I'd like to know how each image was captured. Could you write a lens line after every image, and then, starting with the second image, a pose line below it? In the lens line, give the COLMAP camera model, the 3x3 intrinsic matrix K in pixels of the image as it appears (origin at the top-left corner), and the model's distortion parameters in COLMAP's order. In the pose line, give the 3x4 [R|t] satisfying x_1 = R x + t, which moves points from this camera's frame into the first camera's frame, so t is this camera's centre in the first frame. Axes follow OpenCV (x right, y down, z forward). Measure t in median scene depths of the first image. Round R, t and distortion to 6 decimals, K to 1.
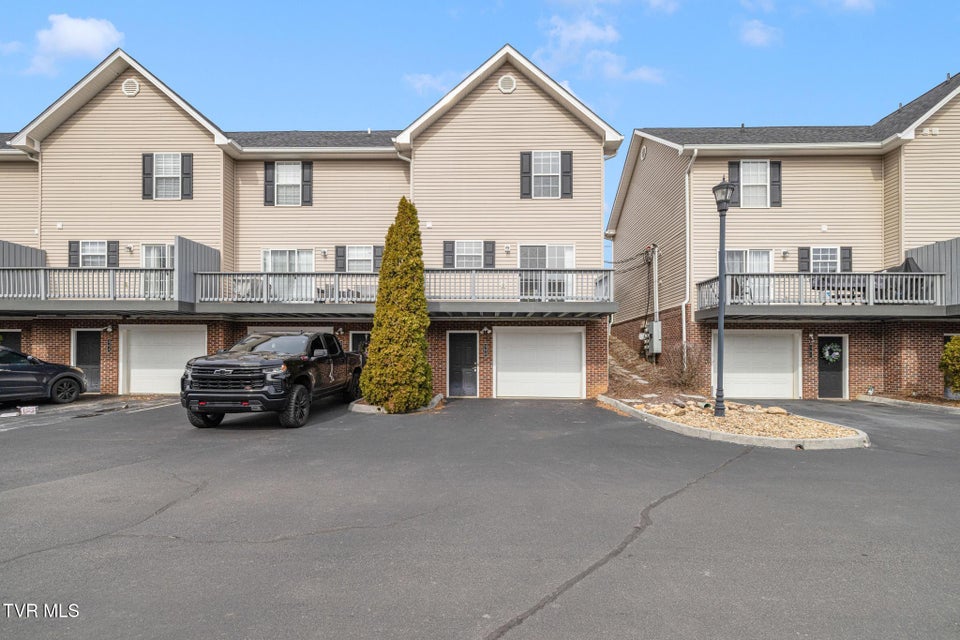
lens RADIAL K [[408.2, 0, 483.2], [0, 408.2, 318.3], [0, 0, 1]] dist [0.000171, -0.000170]
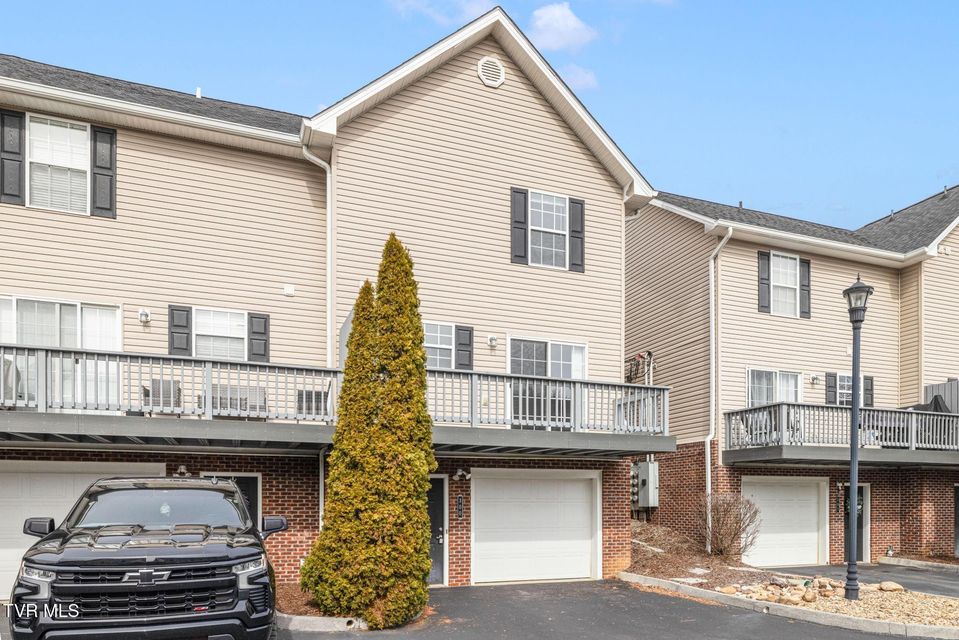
lens RADIAL K [[627.1, 0, 479.7], [0, 627.1, 451.2], [0, 0, 1]] dist [-0.000606, 0.001154]
pose [[0.926365, 0.024289, 0.375844, -0.307707], [-0.028514, 0.999577, 0.005683, -0.010059], [-0.375547, -0.015982, 0.926665, 0.129294]]
